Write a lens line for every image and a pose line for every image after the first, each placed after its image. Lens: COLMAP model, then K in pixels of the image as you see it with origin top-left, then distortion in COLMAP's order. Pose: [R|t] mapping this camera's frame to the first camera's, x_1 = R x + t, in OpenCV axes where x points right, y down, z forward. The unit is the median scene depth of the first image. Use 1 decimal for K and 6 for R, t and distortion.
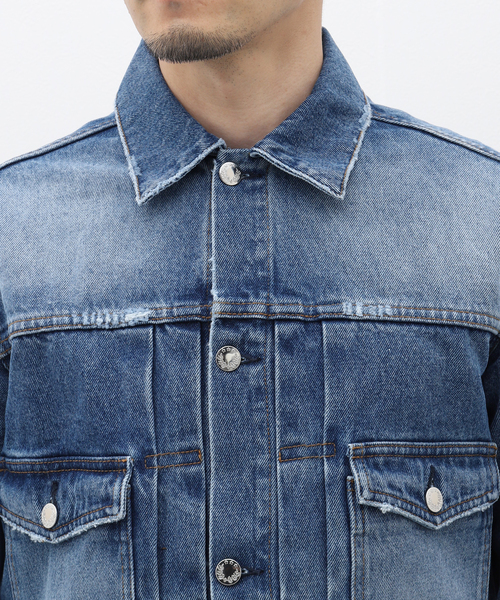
lens RADIAL K [[2087.5, 0, 250.0], [0, 2087.5, 300.0], [0, 0, 1]] dist [-0.132161, 0.776067]
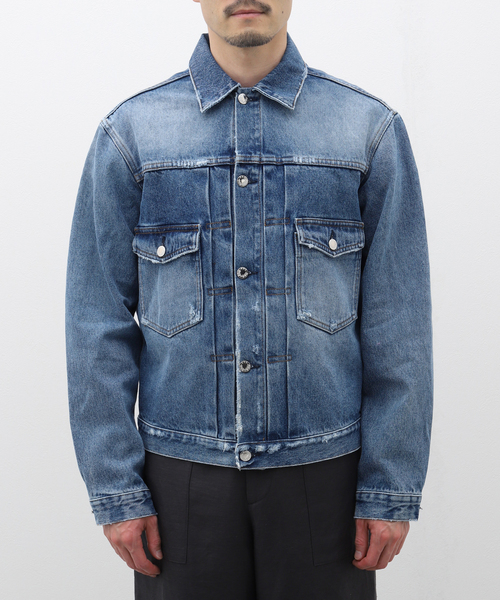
lens RADIAL K [[2087.5, 0, 250.0], [0, 2087.5, 300.0], [0, 0, 1]] dist [-0.132161, 0.776067]
pose [[0.999896, 0.006373, 0.012959, -0.030635], [-0.007041, 0.998616, 0.052115, 0.038213], [-0.012609, -0.052201, 0.998557, -1.259566]]
